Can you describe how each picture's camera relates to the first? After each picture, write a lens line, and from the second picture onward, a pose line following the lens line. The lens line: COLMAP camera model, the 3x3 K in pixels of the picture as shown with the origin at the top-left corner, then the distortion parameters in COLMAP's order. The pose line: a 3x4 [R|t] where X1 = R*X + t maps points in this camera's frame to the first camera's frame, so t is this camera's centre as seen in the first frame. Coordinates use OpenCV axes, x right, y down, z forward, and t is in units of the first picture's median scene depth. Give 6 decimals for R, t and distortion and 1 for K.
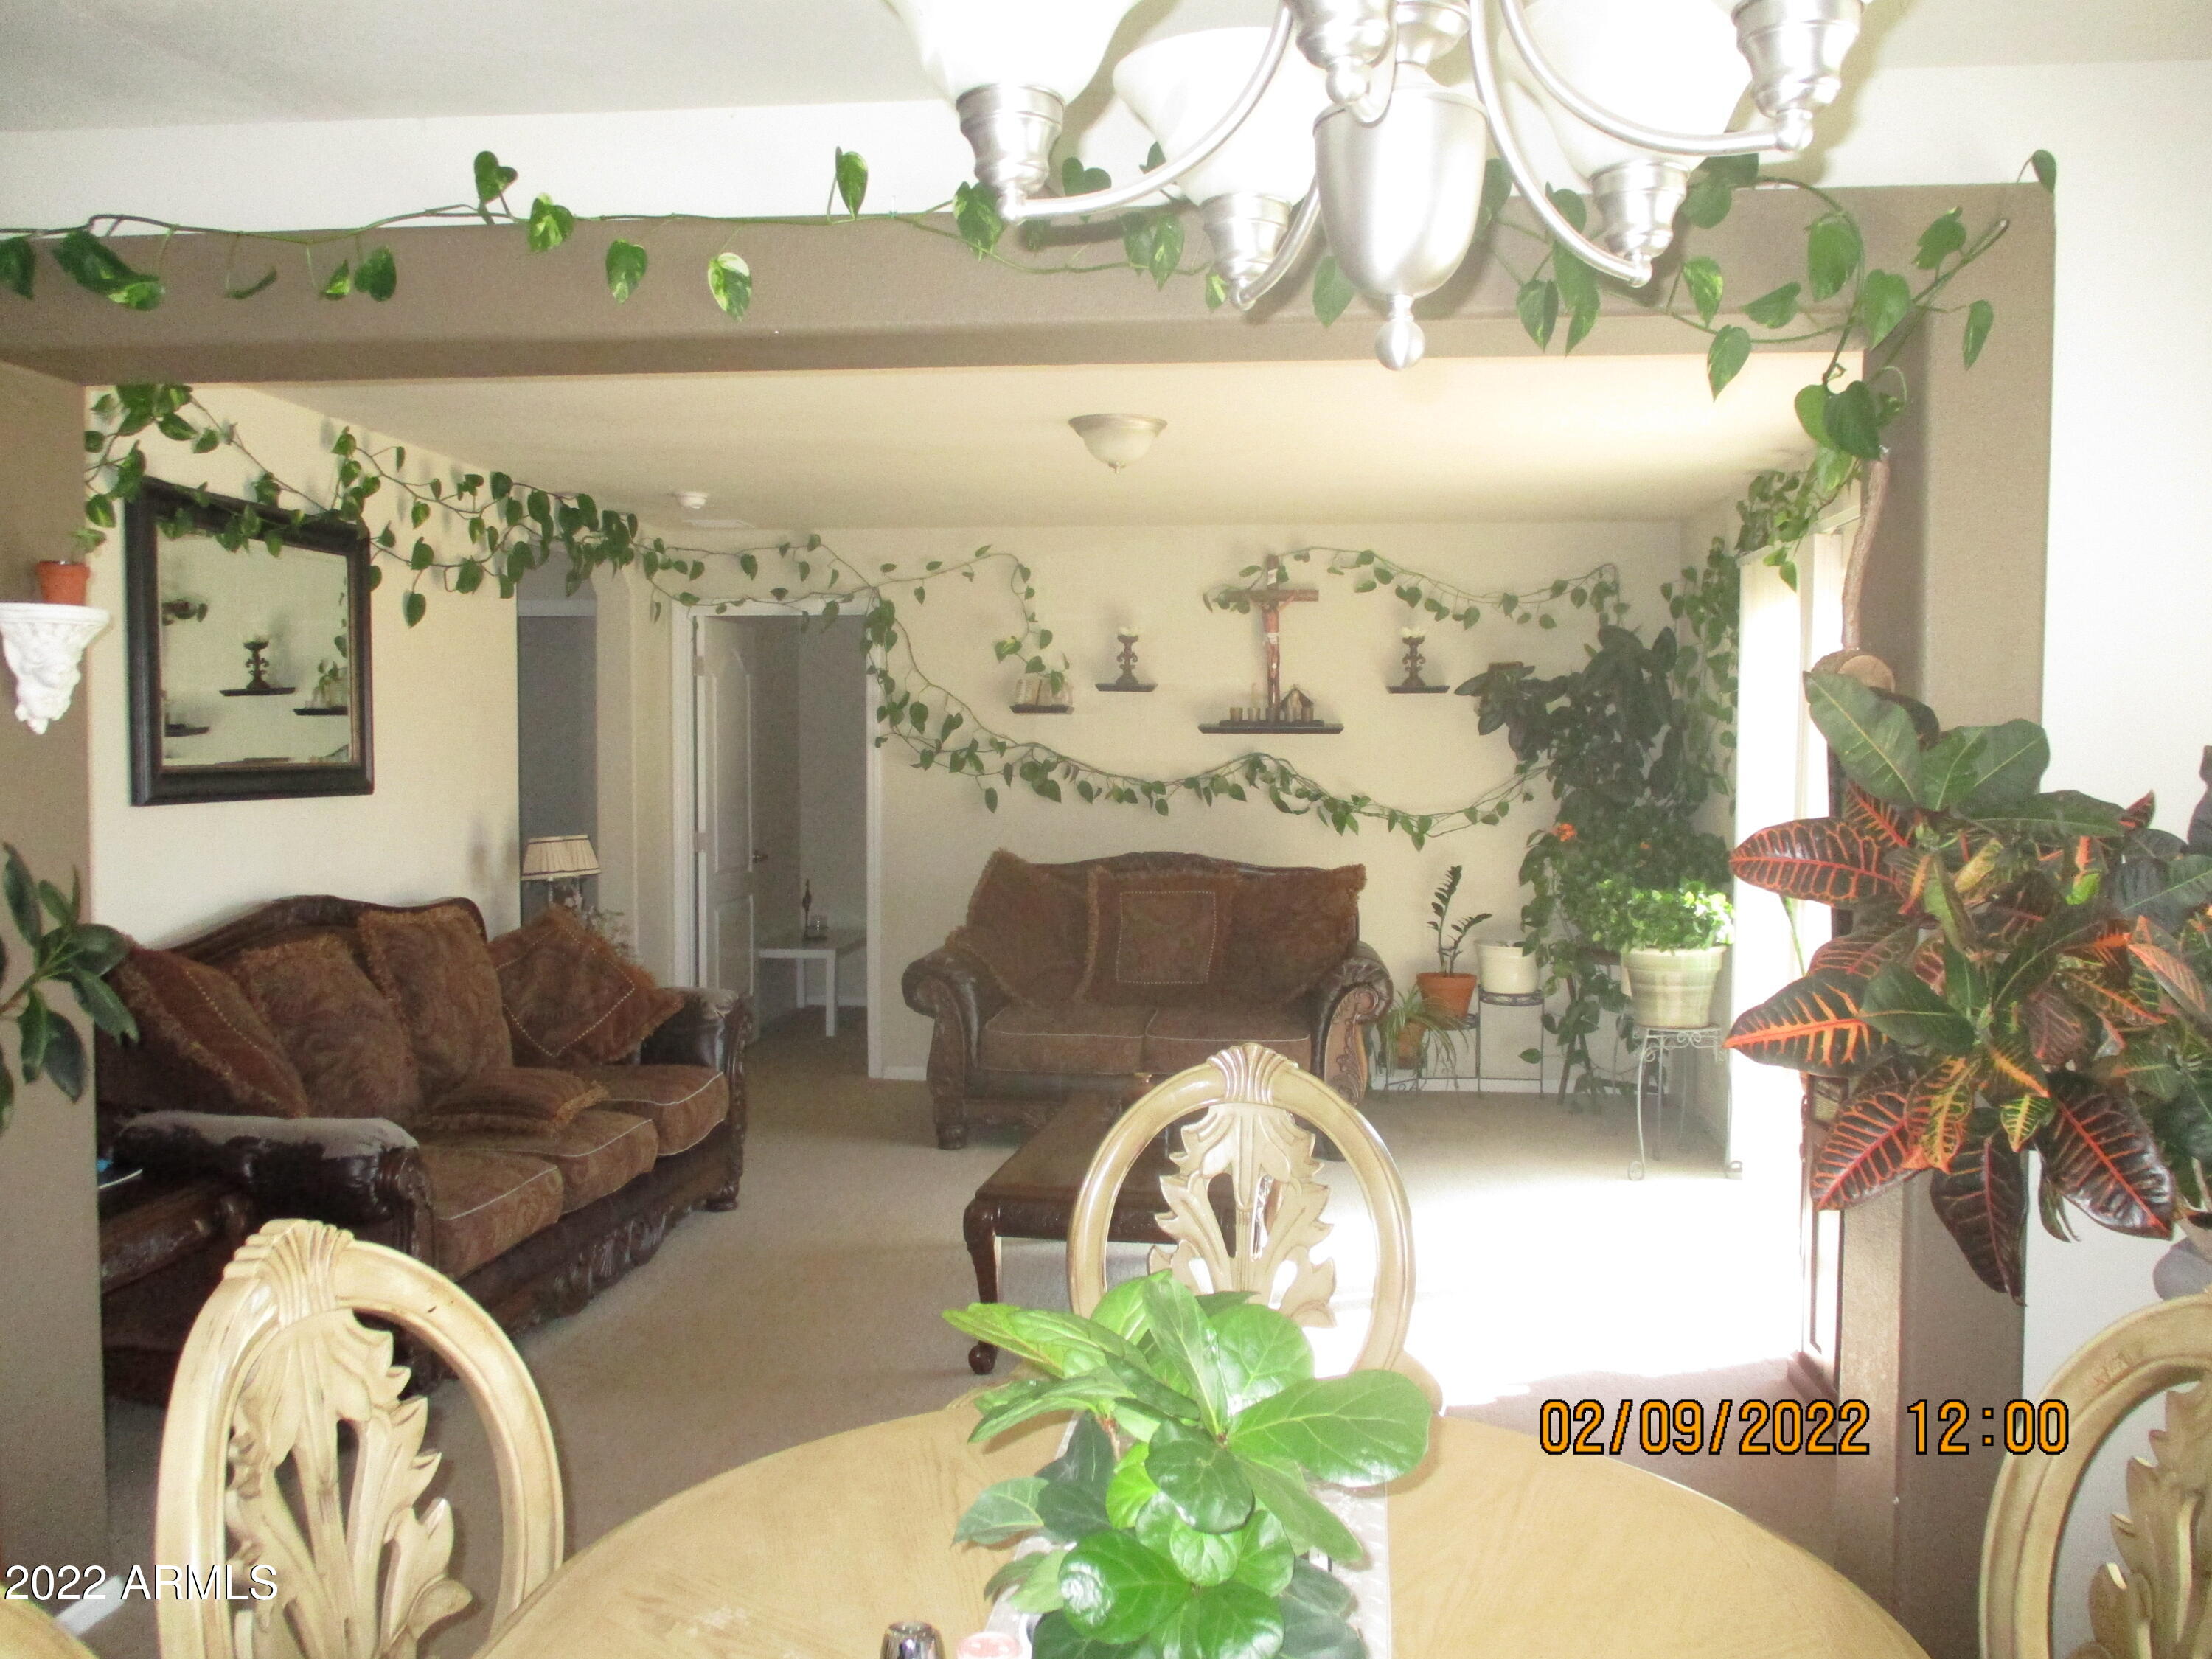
lens RADIAL K [[1808.6, 0, 1106.0], [0, 1808.6, 829.5], [0, 0, 1]] dist [-0.040107, -0.001822]
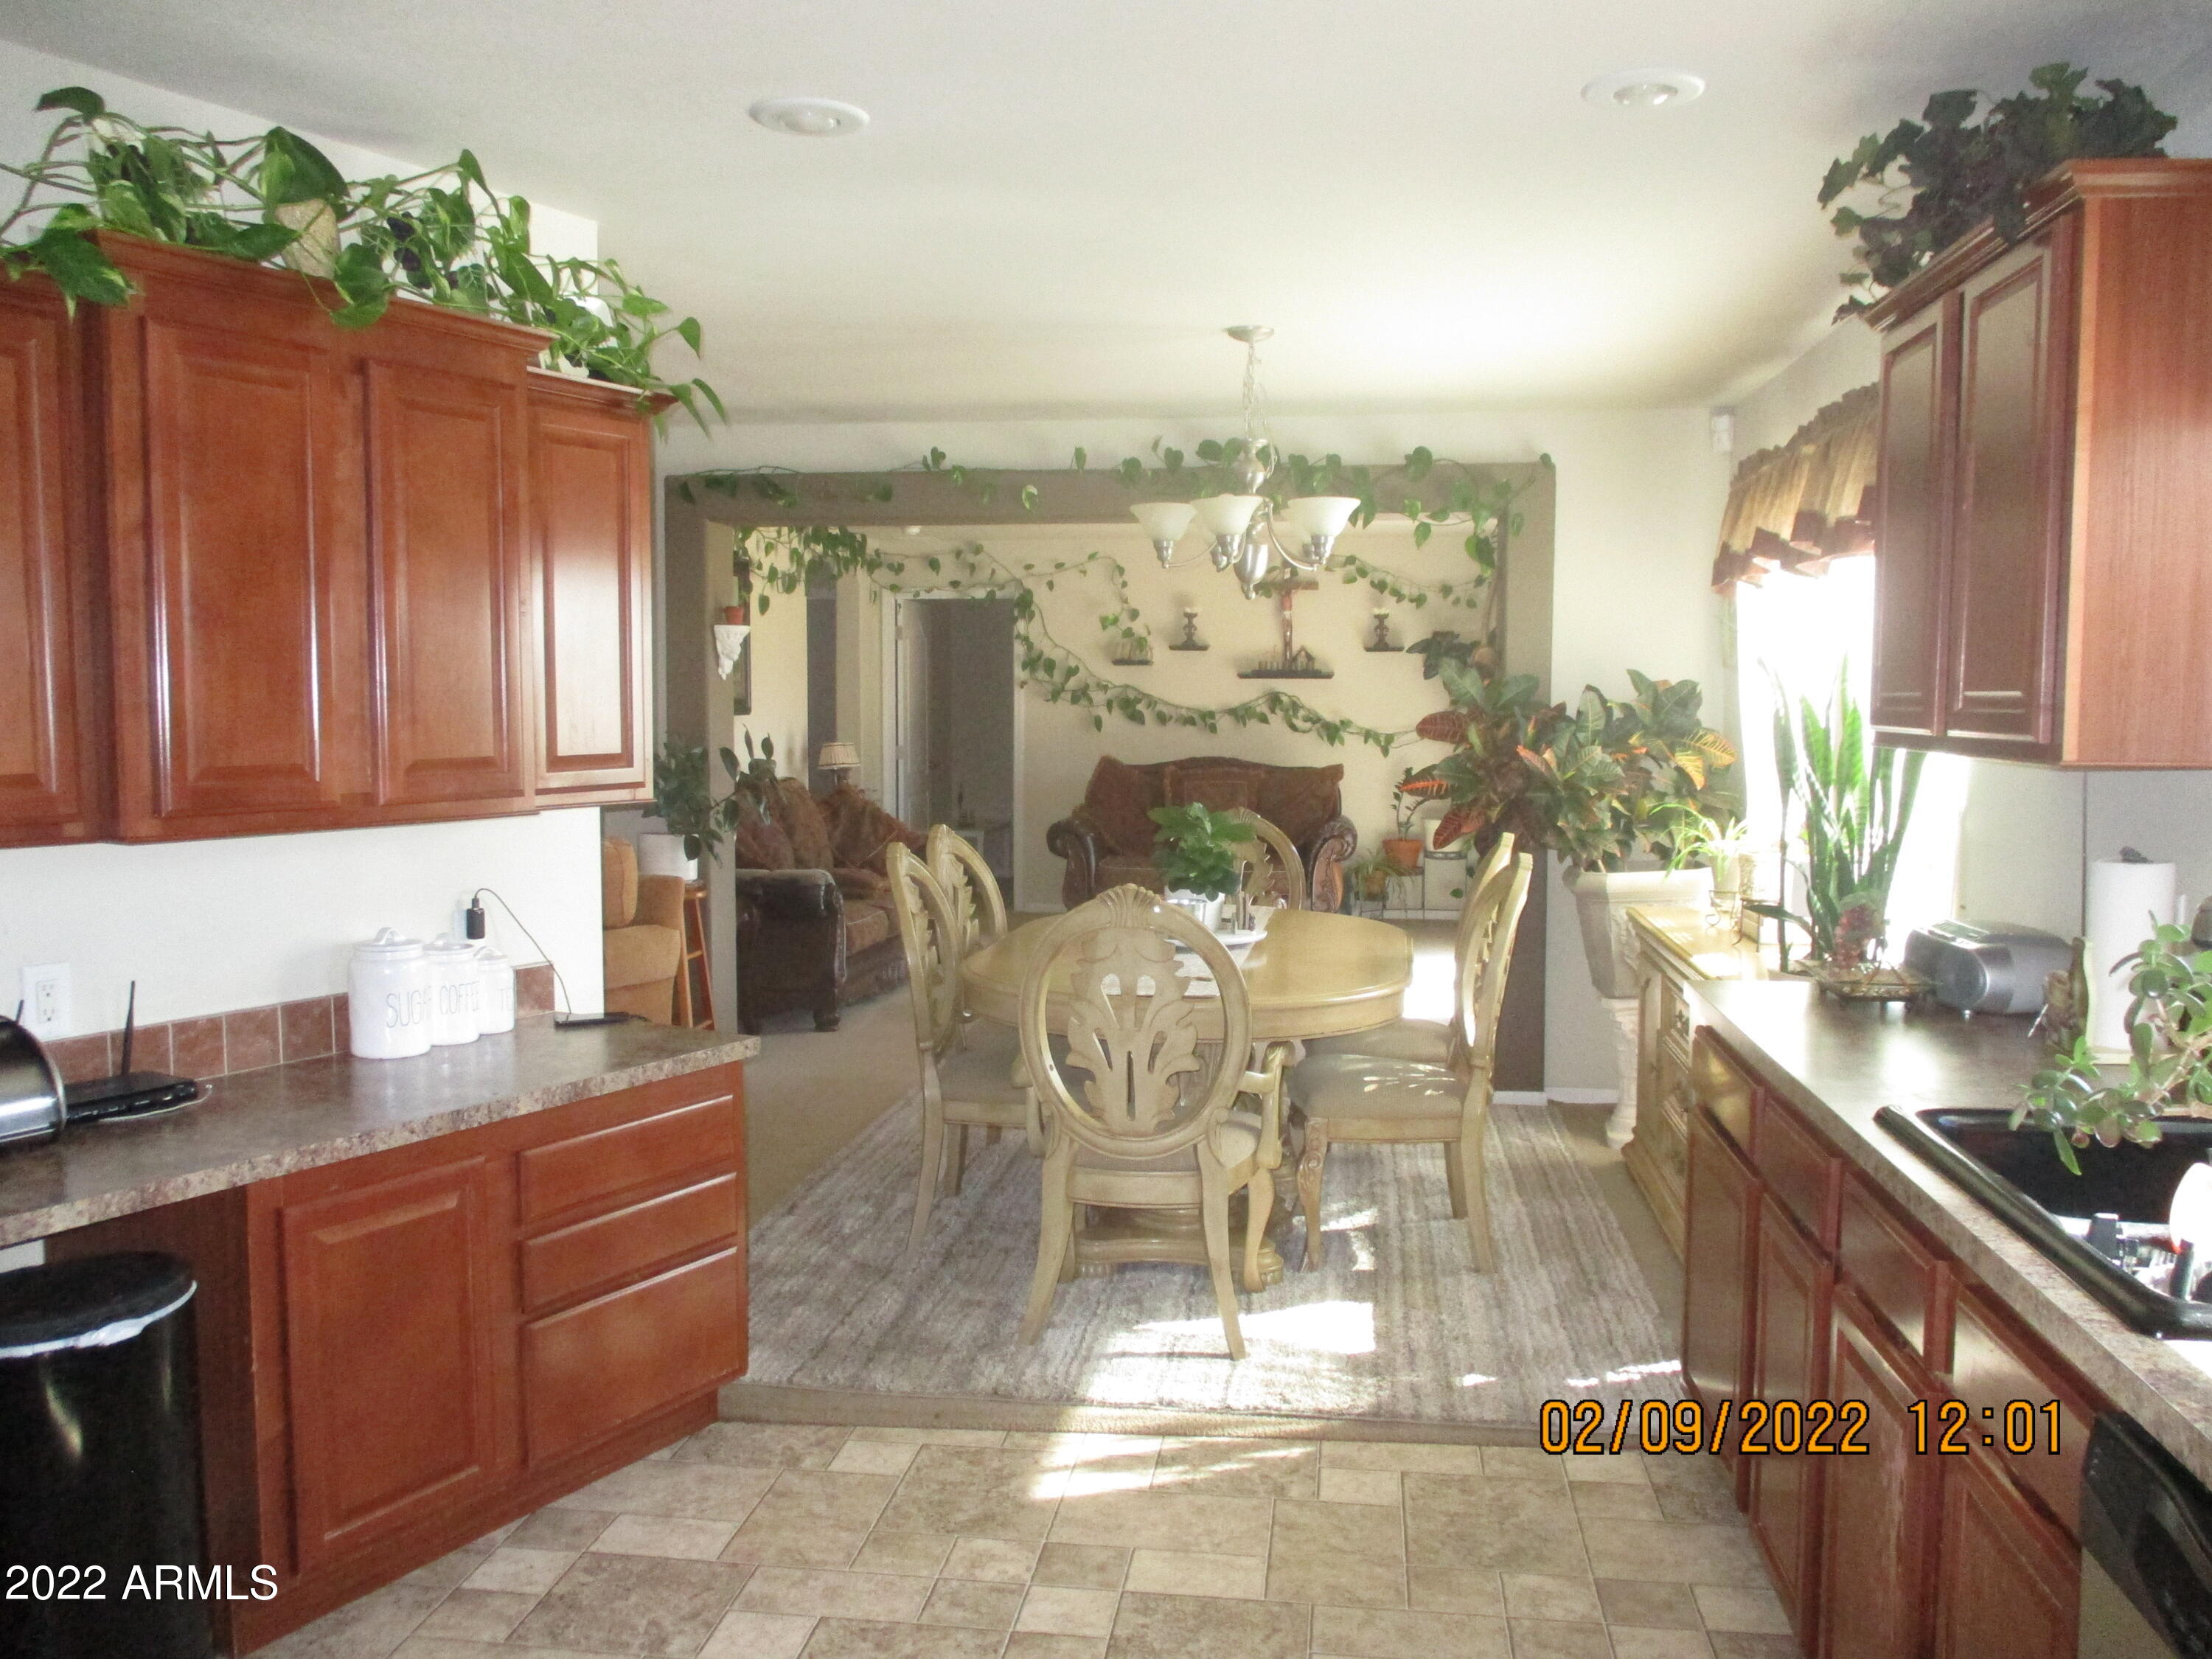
lens RADIAL K [[1808.6, 0, 1106.0], [0, 1808.6, 829.5], [0, 0, 1]] dist [-0.040107, -0.001822]
pose [[0.999421, 0.002423, -0.033934, -0.006247], [-0.001370, 0.999518, 0.030999, 0.025283], [0.033993, -0.030935, 0.998943, -0.498484]]
